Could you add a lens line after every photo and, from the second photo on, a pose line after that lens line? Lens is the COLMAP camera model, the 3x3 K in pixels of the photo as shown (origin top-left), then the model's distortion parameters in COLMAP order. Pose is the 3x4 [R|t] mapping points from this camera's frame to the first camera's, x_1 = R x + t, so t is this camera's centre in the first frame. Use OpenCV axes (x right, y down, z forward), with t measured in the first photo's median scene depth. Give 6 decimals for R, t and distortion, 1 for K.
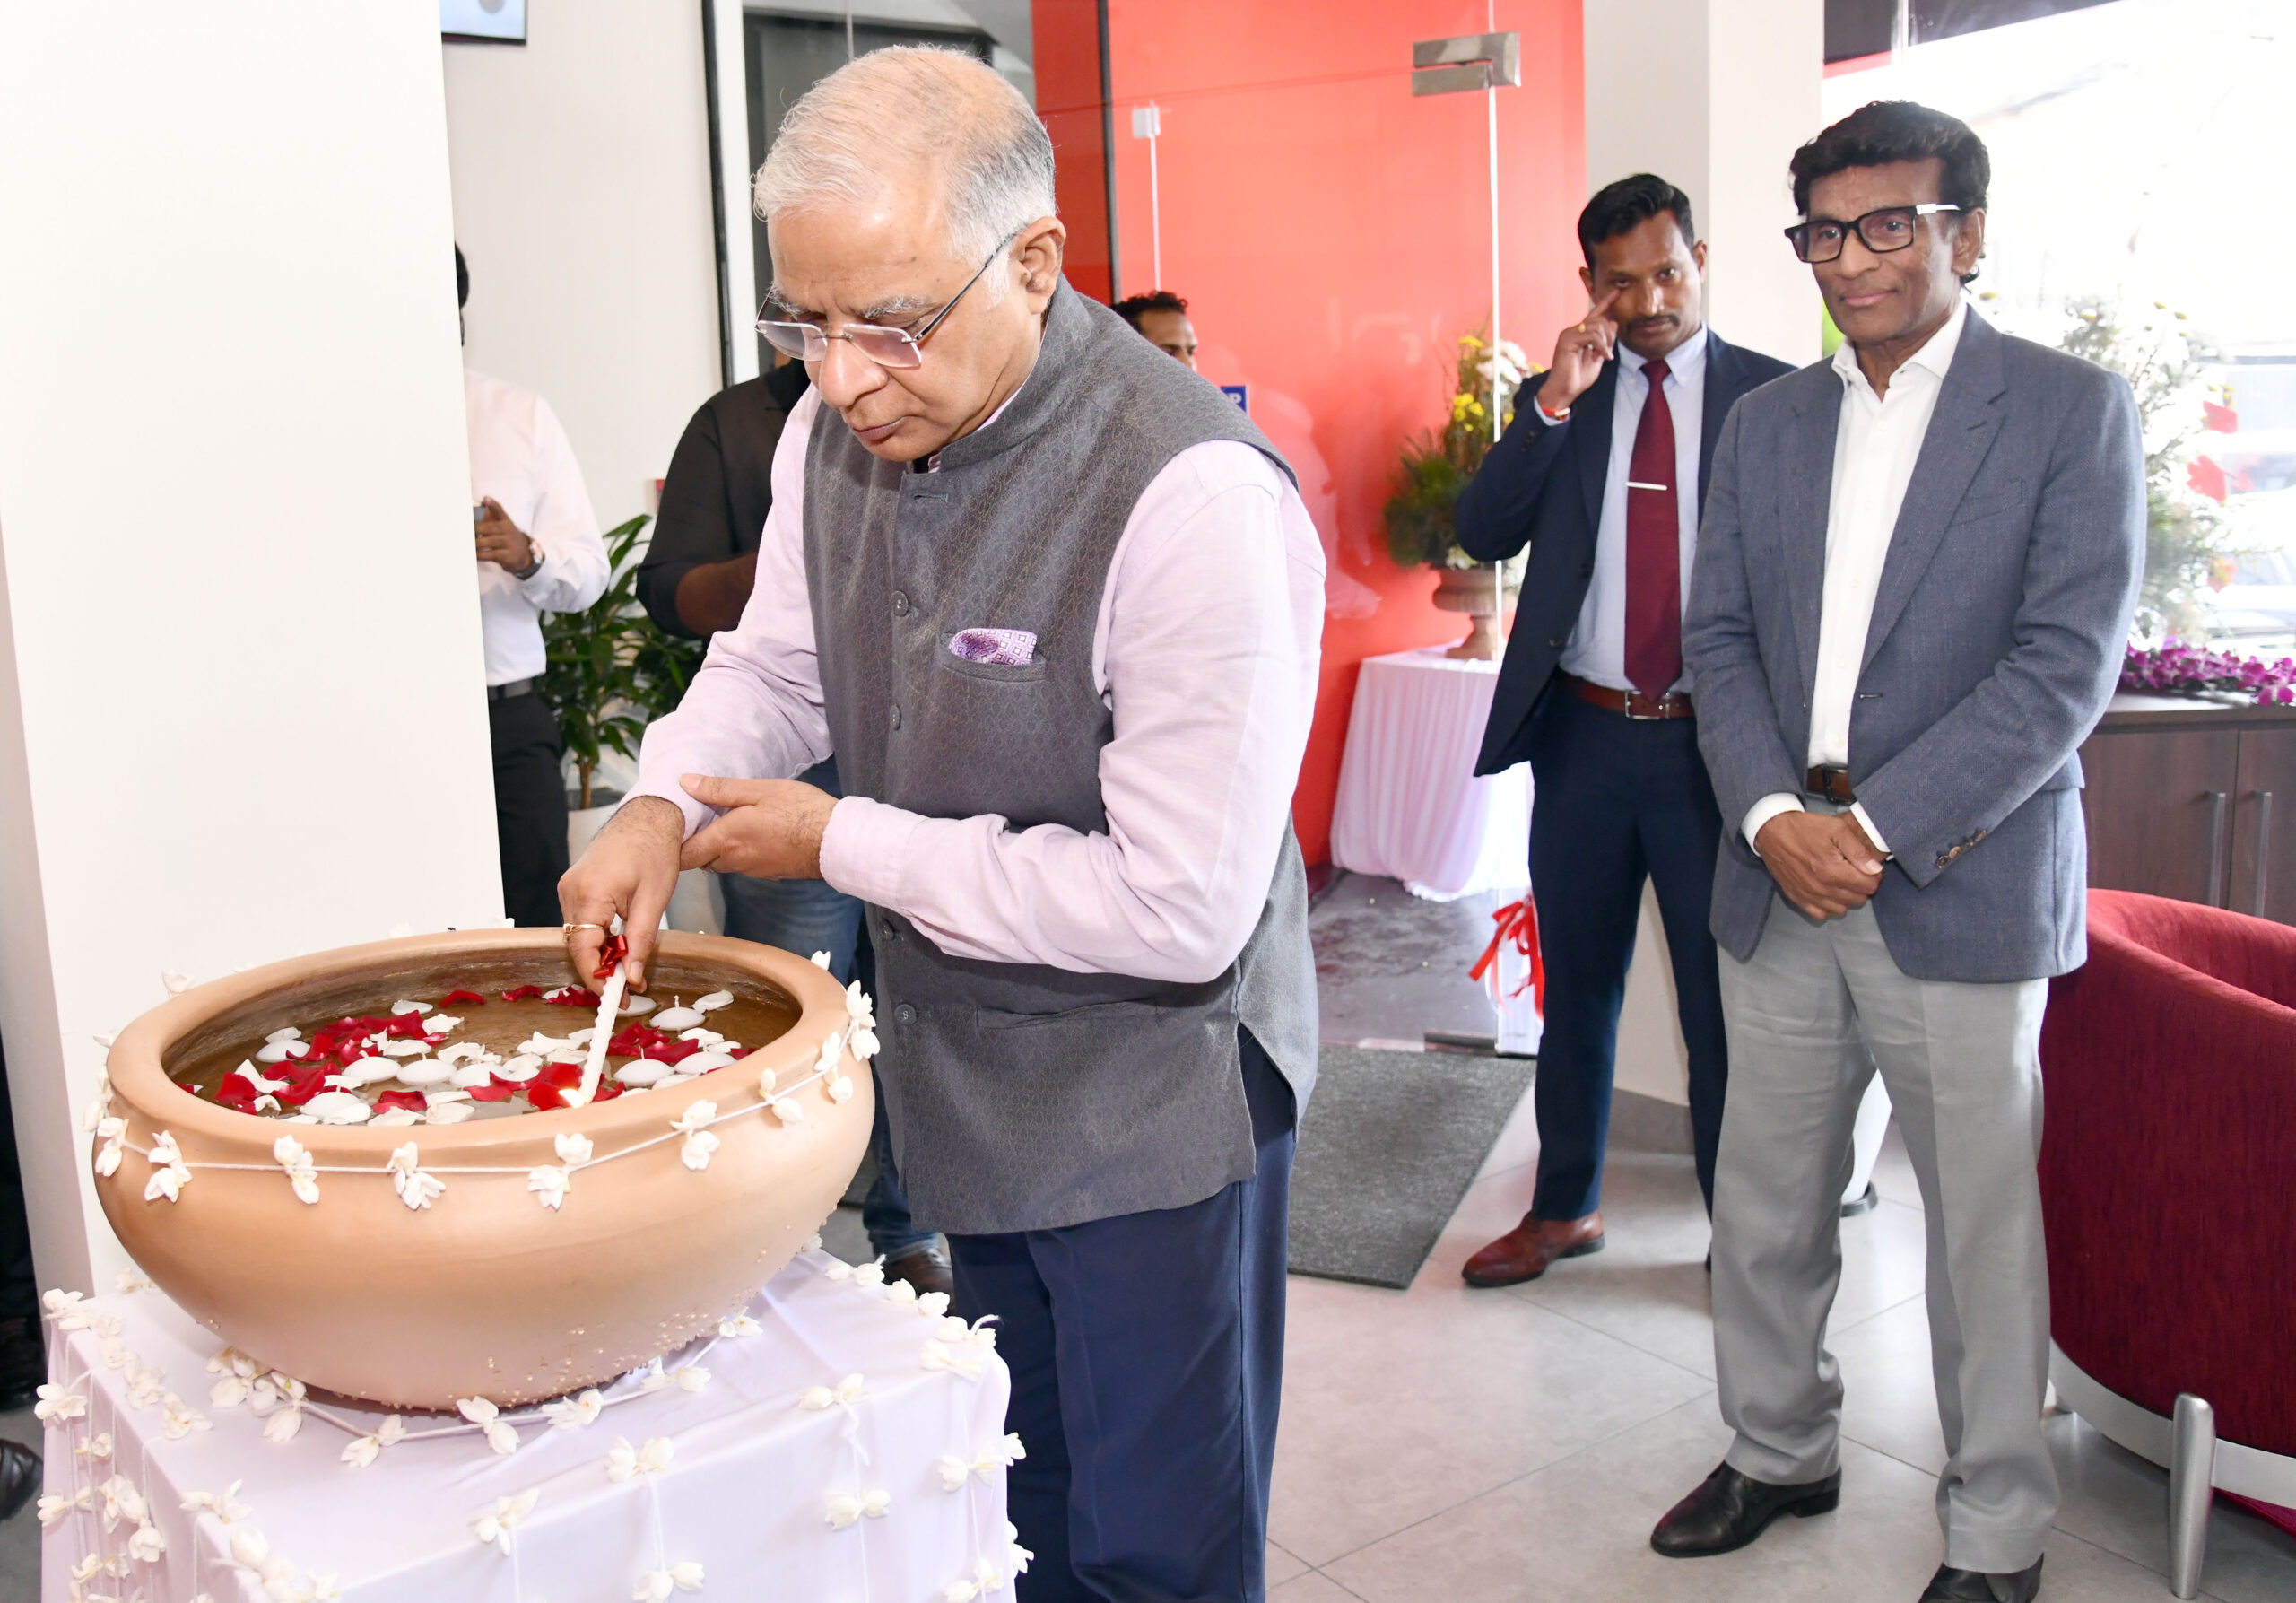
lens RADIAL K [[2079.5, 0, 1148.0], [0, 2079.5, 801.5], [0, 0, 1]] dist [-0.118312, 0.018230]
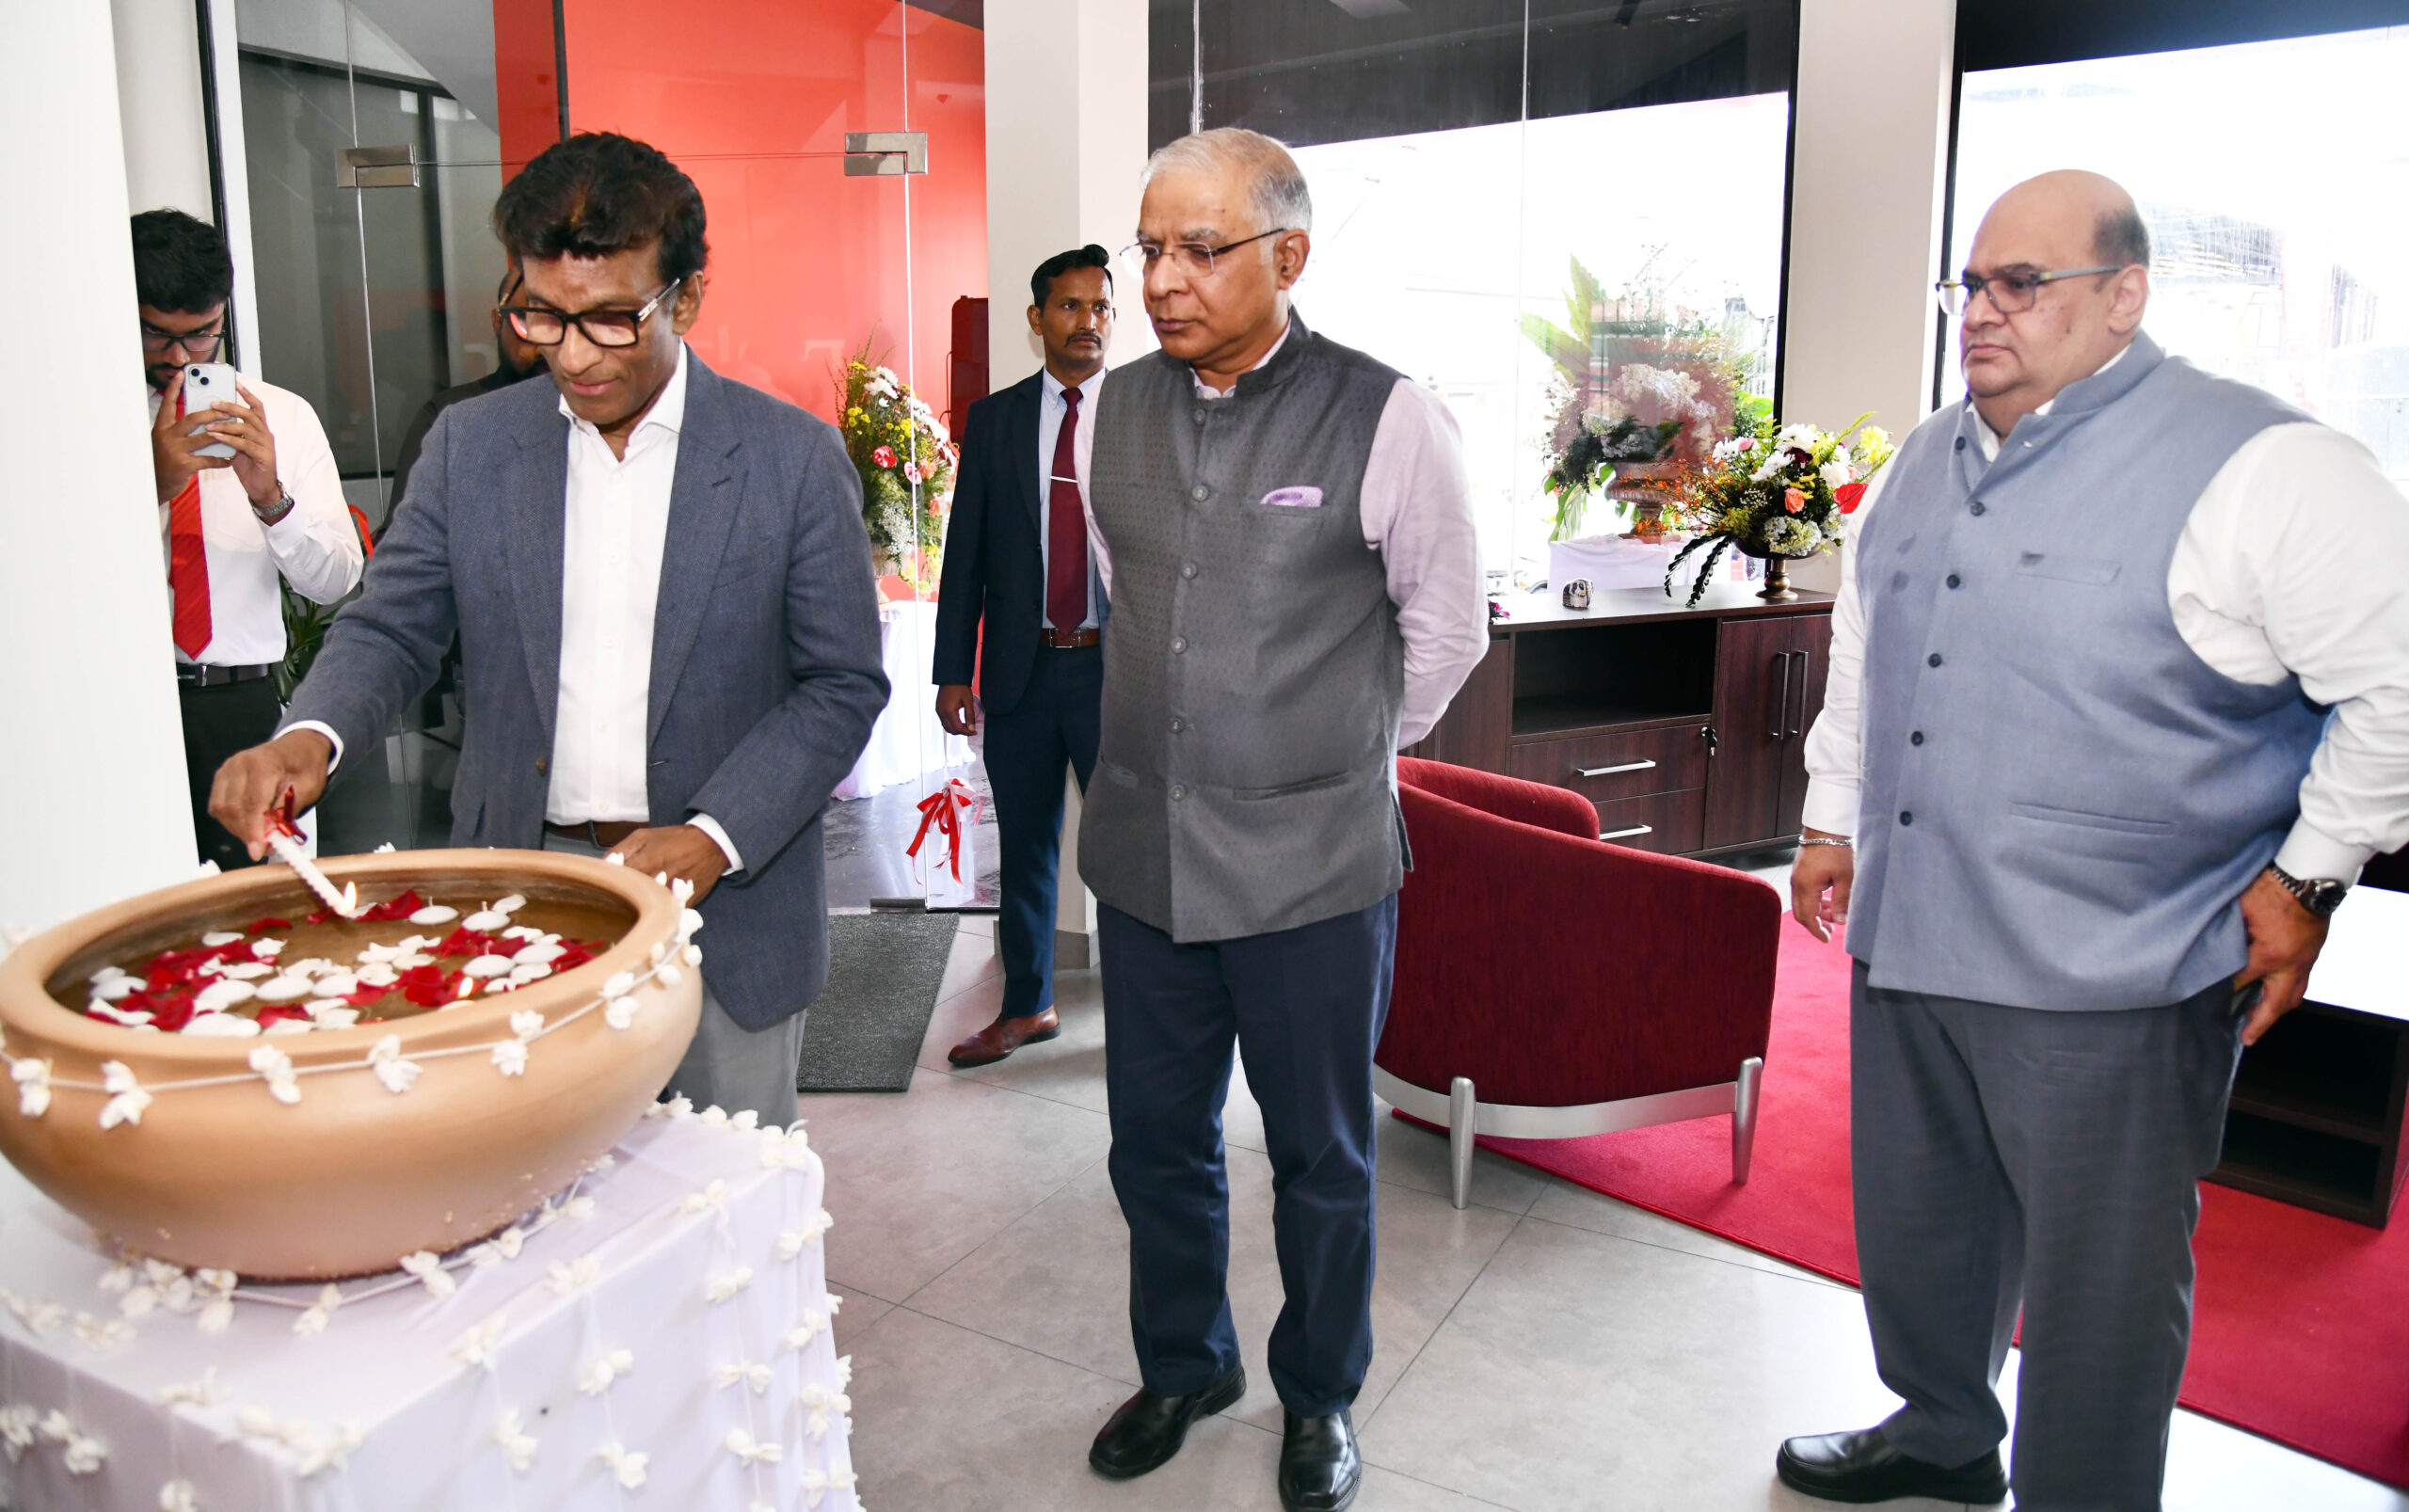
lens RADIAL K [[1687.1, 0, 1204.5], [0, 1687.1, 756.0], [0, 0, 1]] dist [-0.162669, 0.086773]
pose [[0.869504, -0.059432, 0.490337, -0.345702], [0.052087, 0.998232, 0.028628, 0.005094], [-0.491171, 0.000649, 0.871063, -0.026684]]
